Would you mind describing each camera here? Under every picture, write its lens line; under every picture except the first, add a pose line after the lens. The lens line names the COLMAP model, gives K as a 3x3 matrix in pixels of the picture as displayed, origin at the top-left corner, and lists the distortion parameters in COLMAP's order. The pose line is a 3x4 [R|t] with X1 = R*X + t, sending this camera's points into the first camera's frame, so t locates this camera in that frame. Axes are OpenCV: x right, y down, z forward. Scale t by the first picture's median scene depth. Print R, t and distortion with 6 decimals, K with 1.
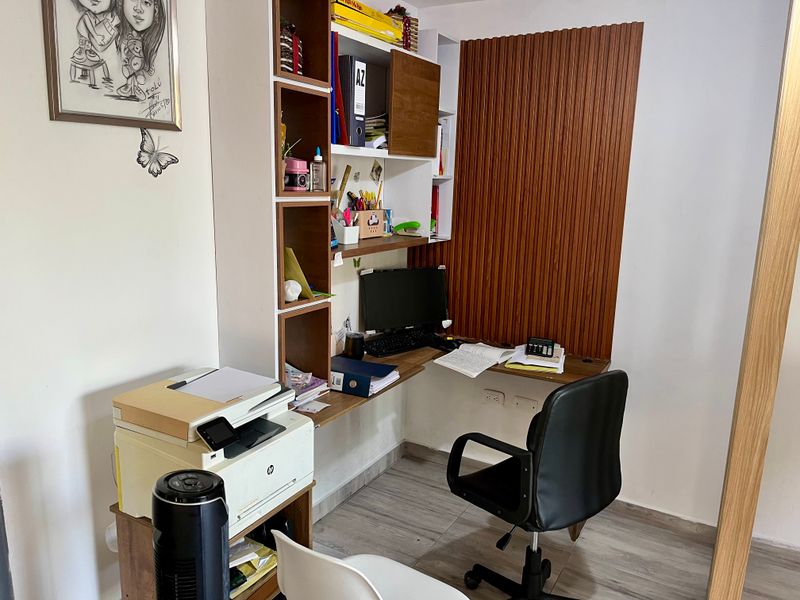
lens RADIAL K [[602.4, 0, 400.1], [0, 602.4, 303.3], [0, 0, 1]] dist [0.081653, -0.111289]
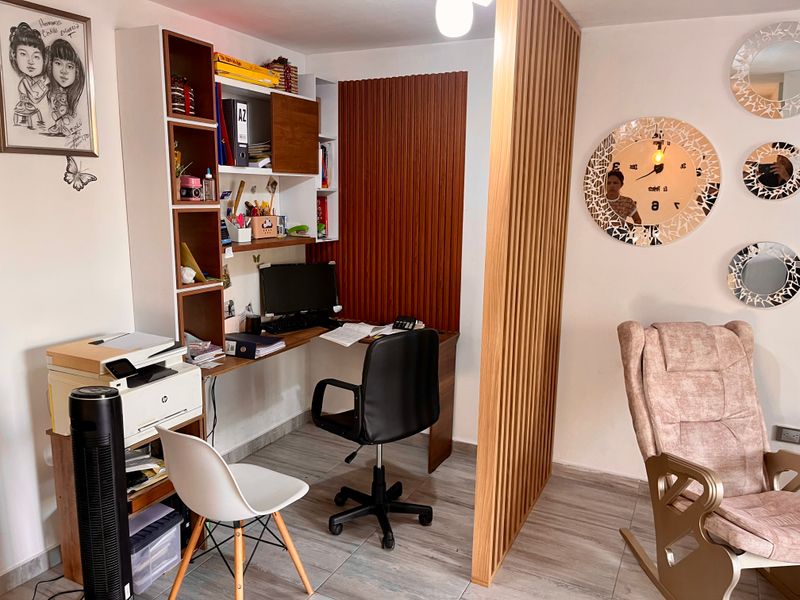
lens RADIAL K [[602.4, 0, 400.1], [0, 602.4, 303.3], [0, 0, 1]] dist [0.081653, -0.111289]
pose [[0.998066, -0.018224, 0.059424, 0.204121], [0.019348, 0.999644, -0.018389, 0.073584], [-0.059068, 0.019503, 0.998063, -0.355806]]
